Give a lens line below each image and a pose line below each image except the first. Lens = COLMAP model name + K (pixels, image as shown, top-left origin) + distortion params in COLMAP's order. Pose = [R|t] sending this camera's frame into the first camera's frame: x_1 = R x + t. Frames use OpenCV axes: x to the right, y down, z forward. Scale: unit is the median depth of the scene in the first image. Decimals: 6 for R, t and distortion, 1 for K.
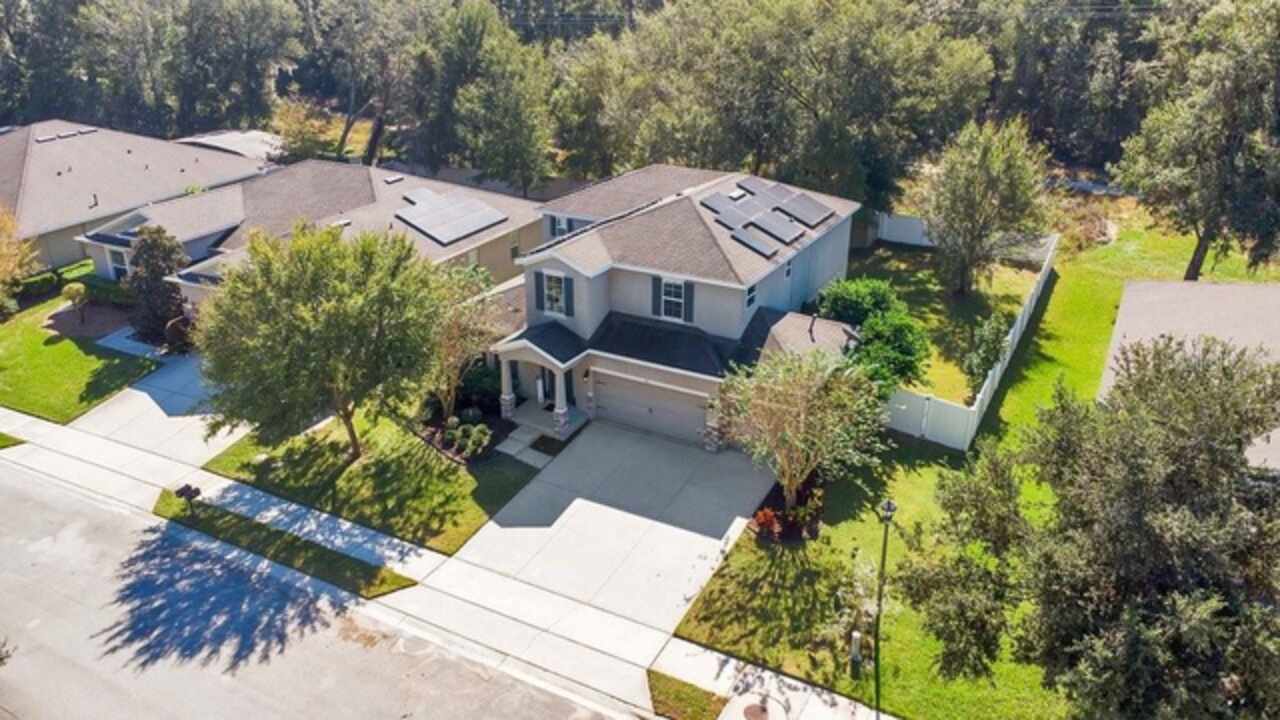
lens RADIAL K [[928.2, 0, 649.4], [0, 928.2, 355.7], [0, 0, 1]] dist [0.014889, 0.000473]
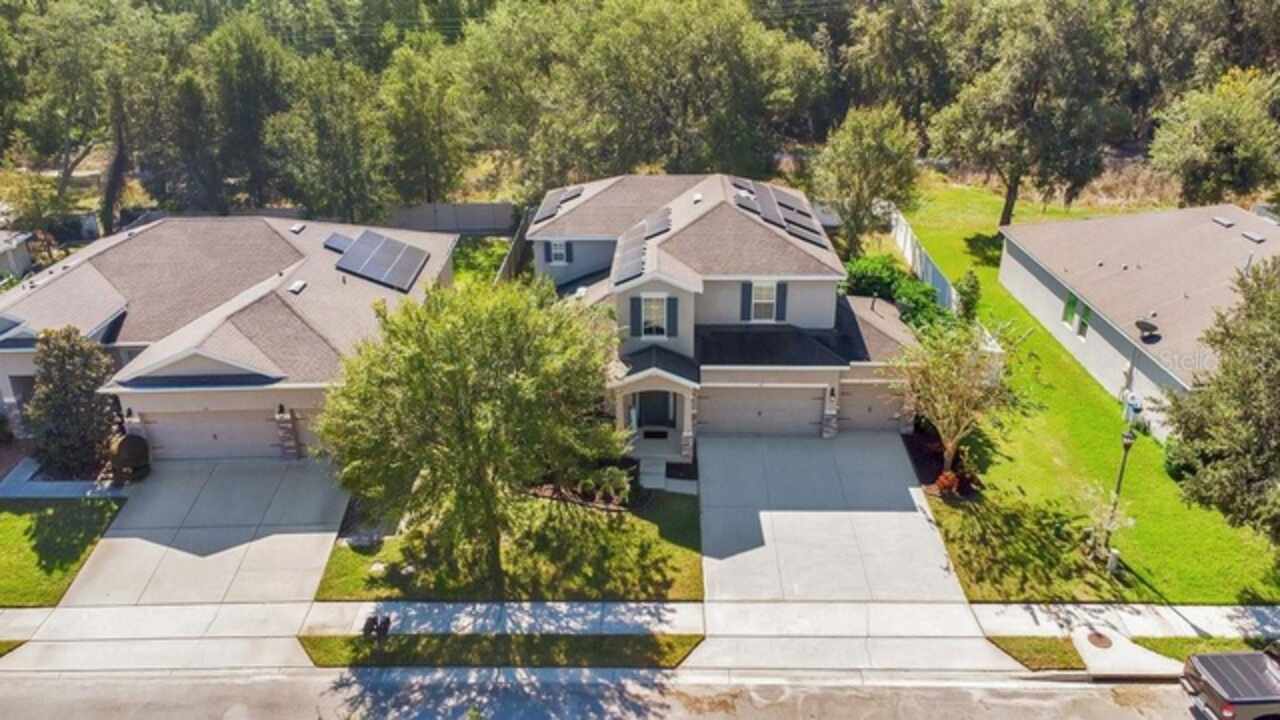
lens RADIAL K [[928.2, 0, 640.4], [0, 928.2, 359.3], [0, 0, 1]] dist [0.014889, 0.000473]
pose [[0.891029, -0.192461, 0.411128, -0.547058], [0.190493, 0.980601, 0.046197, -0.074435], [-0.412044, 0.037154, 0.910406, 0.134241]]
